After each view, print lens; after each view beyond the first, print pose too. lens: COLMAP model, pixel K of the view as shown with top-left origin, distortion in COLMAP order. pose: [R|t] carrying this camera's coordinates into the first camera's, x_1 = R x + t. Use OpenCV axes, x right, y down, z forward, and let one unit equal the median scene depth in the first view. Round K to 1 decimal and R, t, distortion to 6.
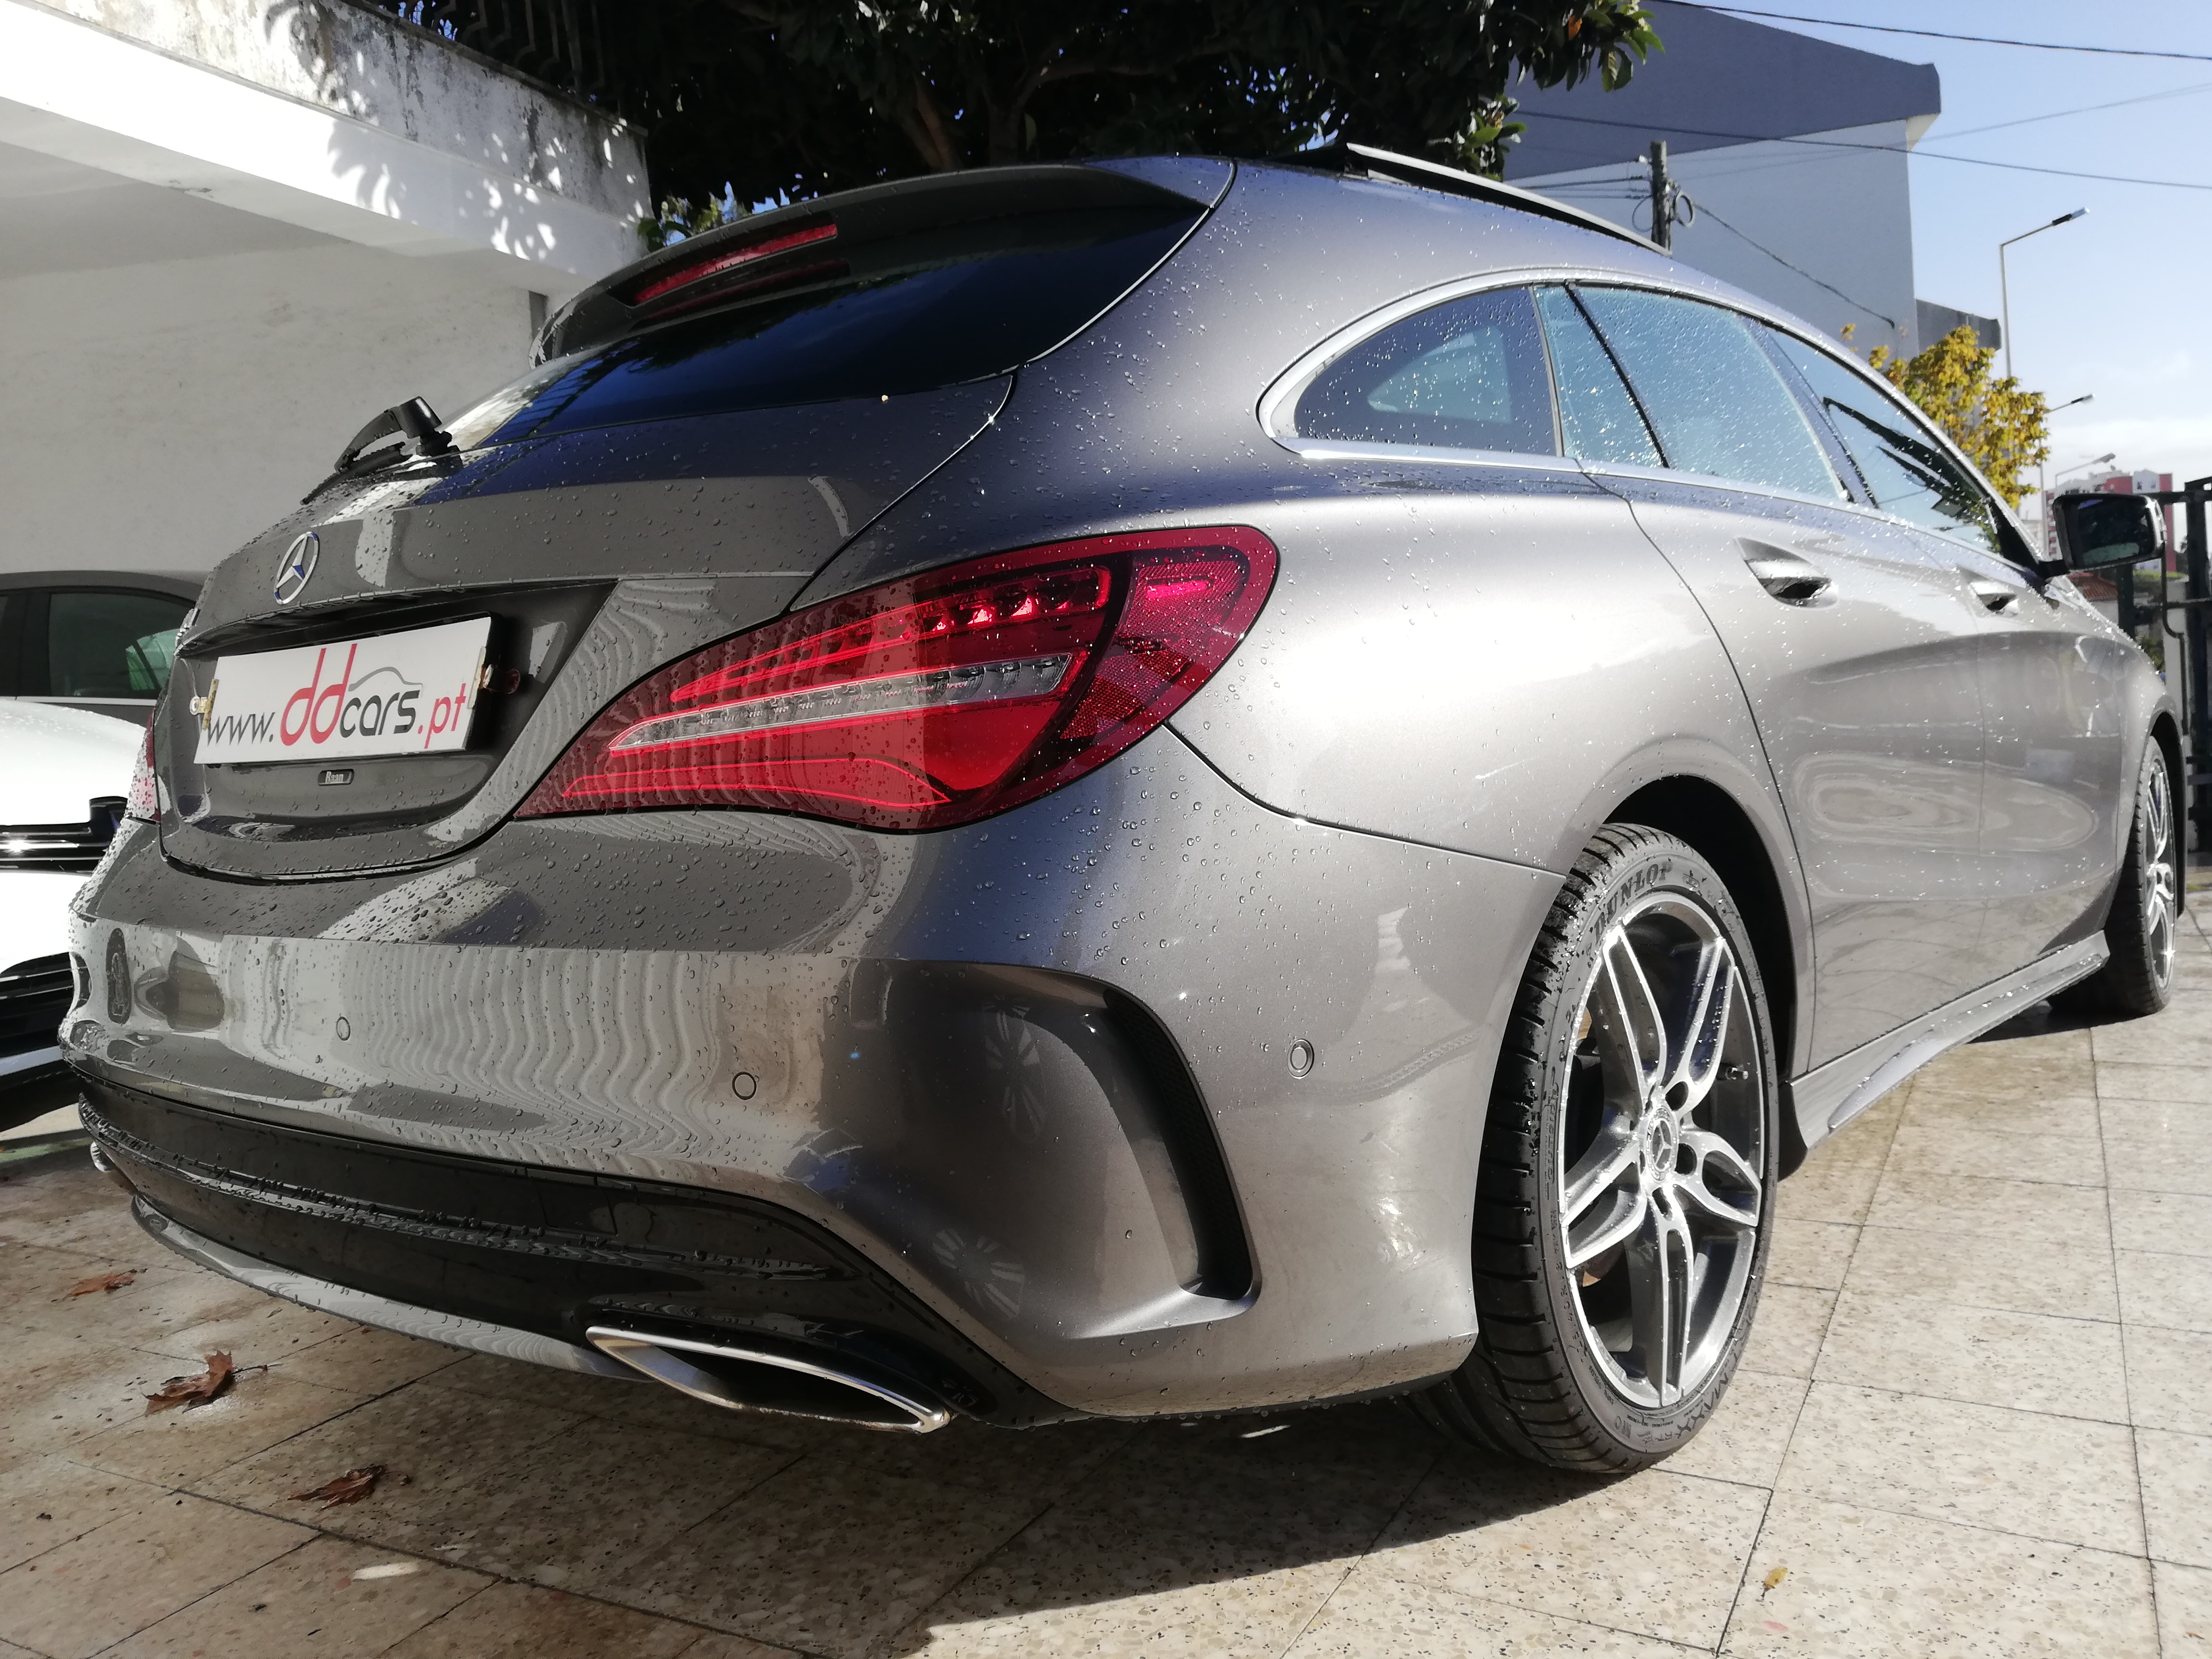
lens RADIAL K [[1713.0, 0, 1094.2], [0, 1713.0, 829.3], [0, 0, 1]] dist [0.030375, -0.057745]
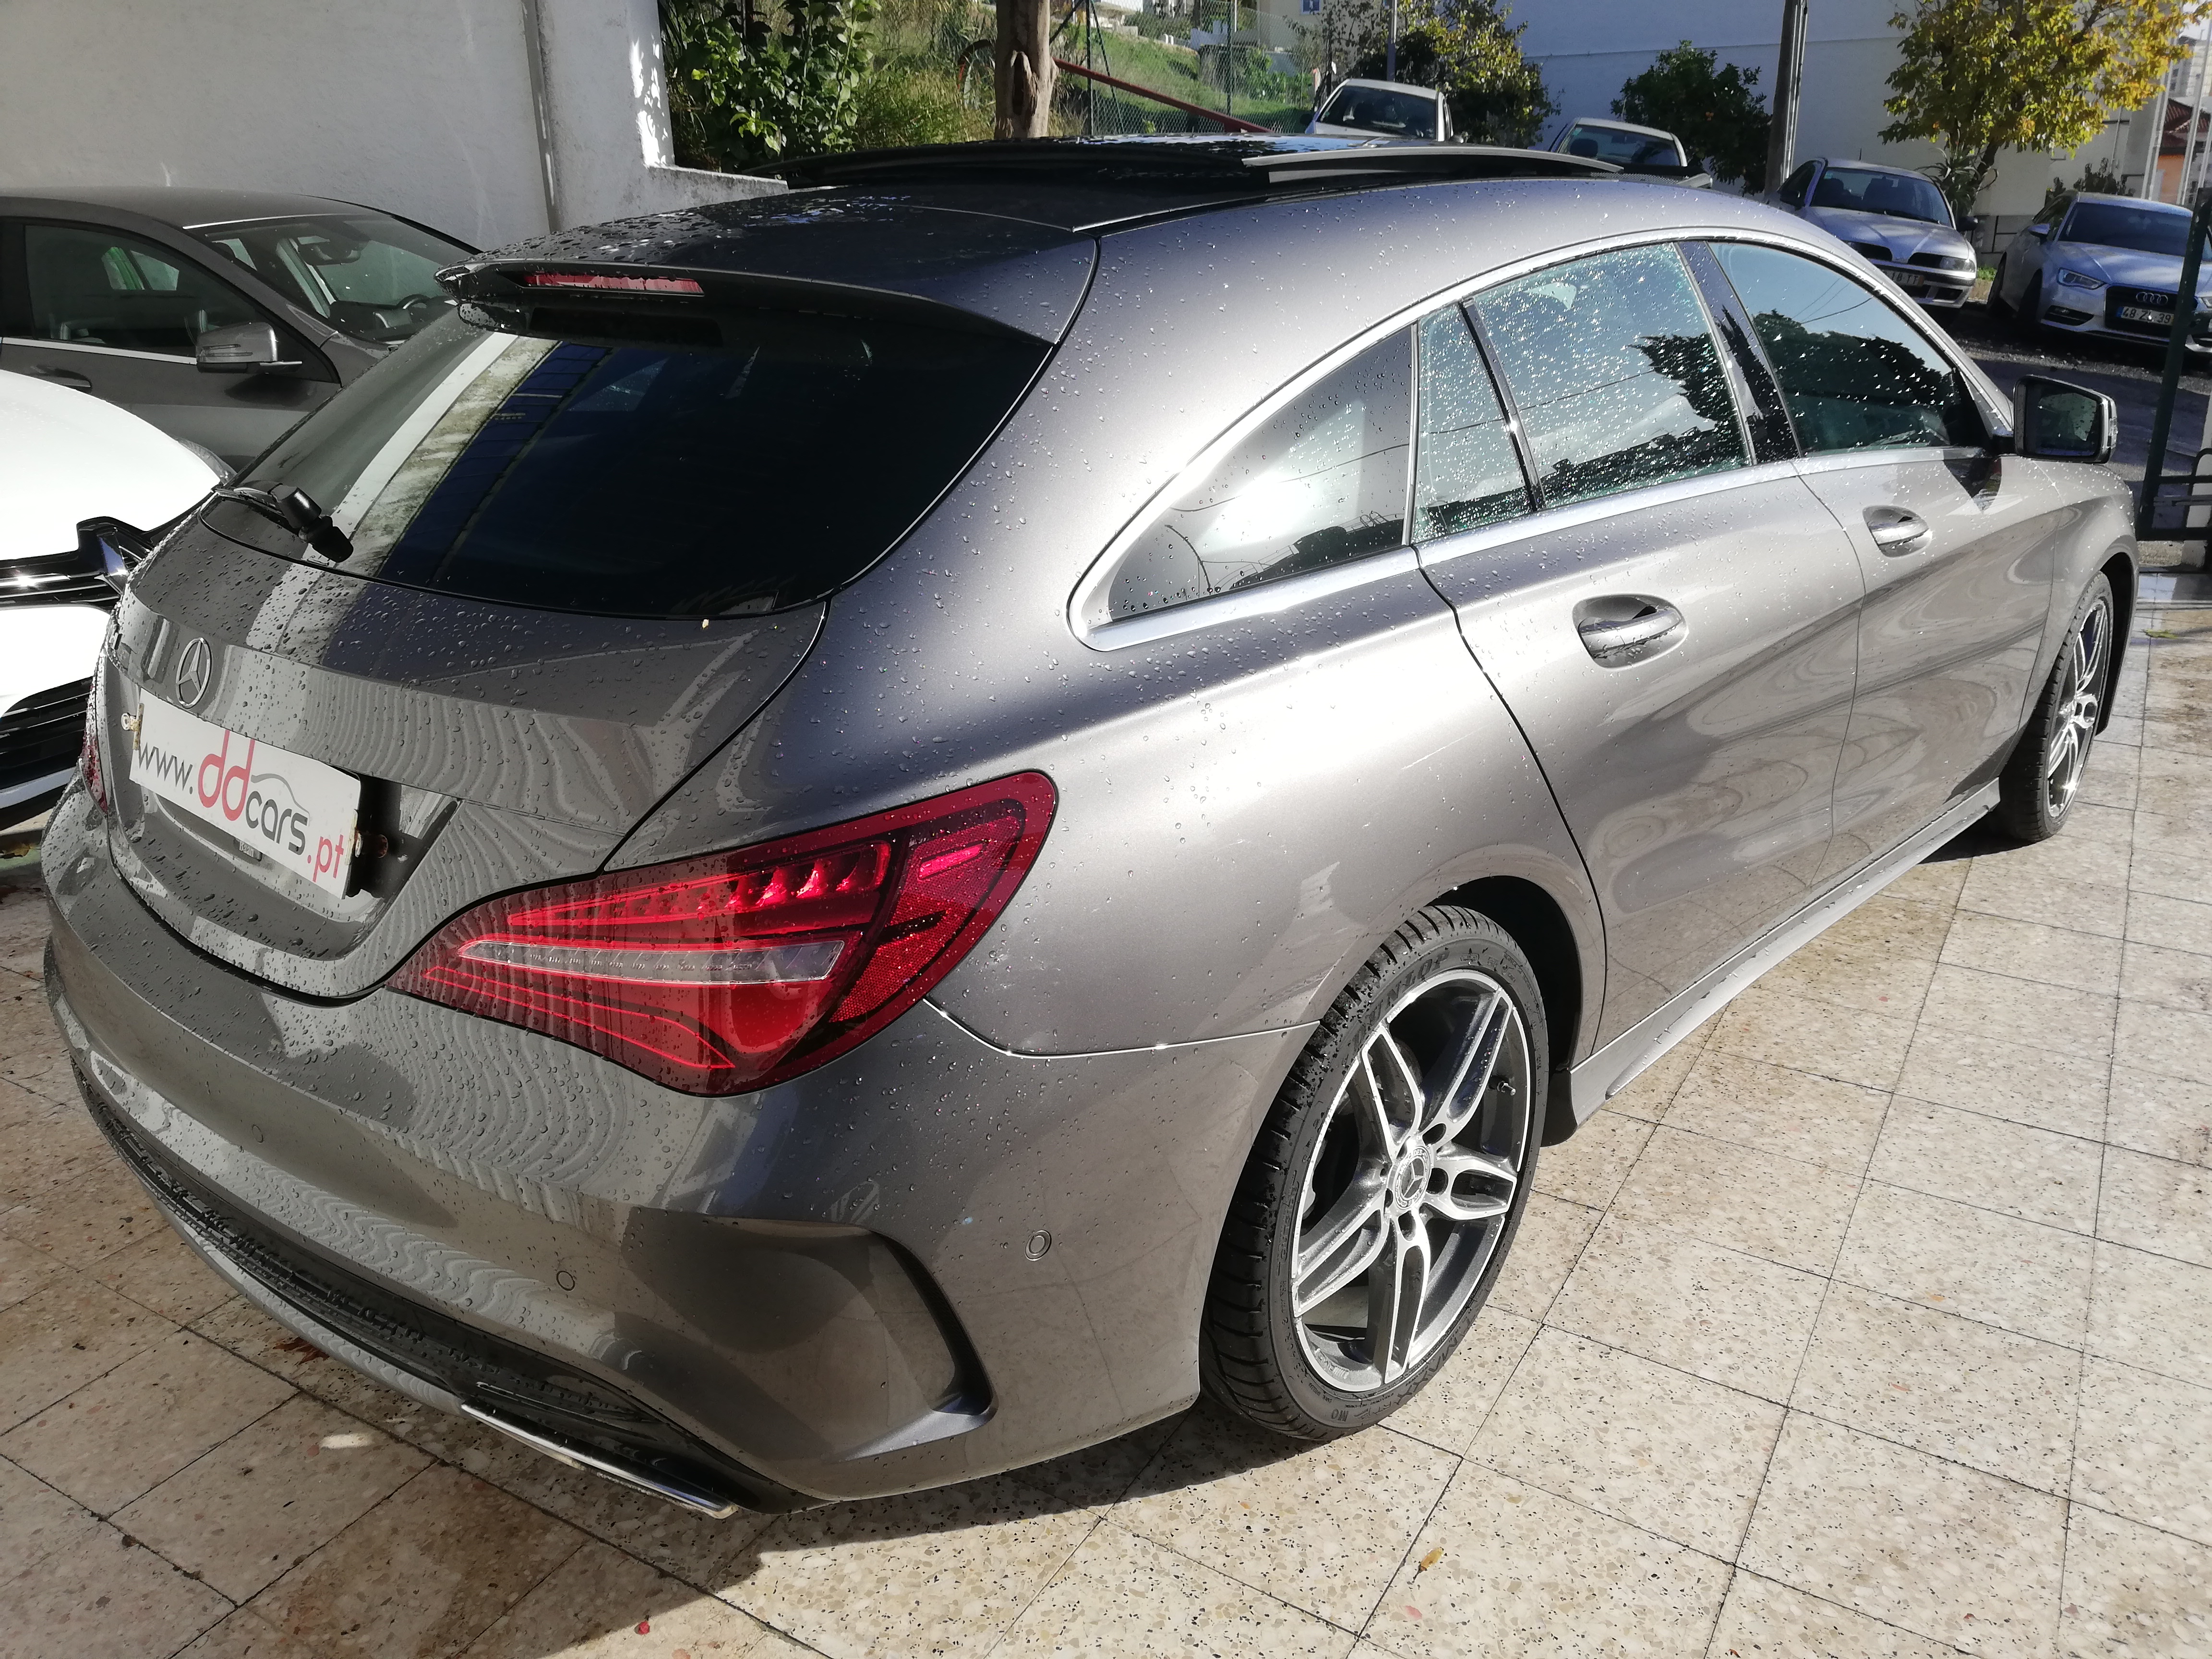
lens RADIAL K [[1713.0, 0, 1090.9], [0, 1713.0, 843.4], [0, 0, 1]] dist [0.030375, -0.057745]
pose [[0.998158, 0.058361, -0.016575, 0.133640], [-0.051139, 0.956348, 0.287719, -0.402275], [0.032643, -0.286342, 0.957571, -0.061898]]
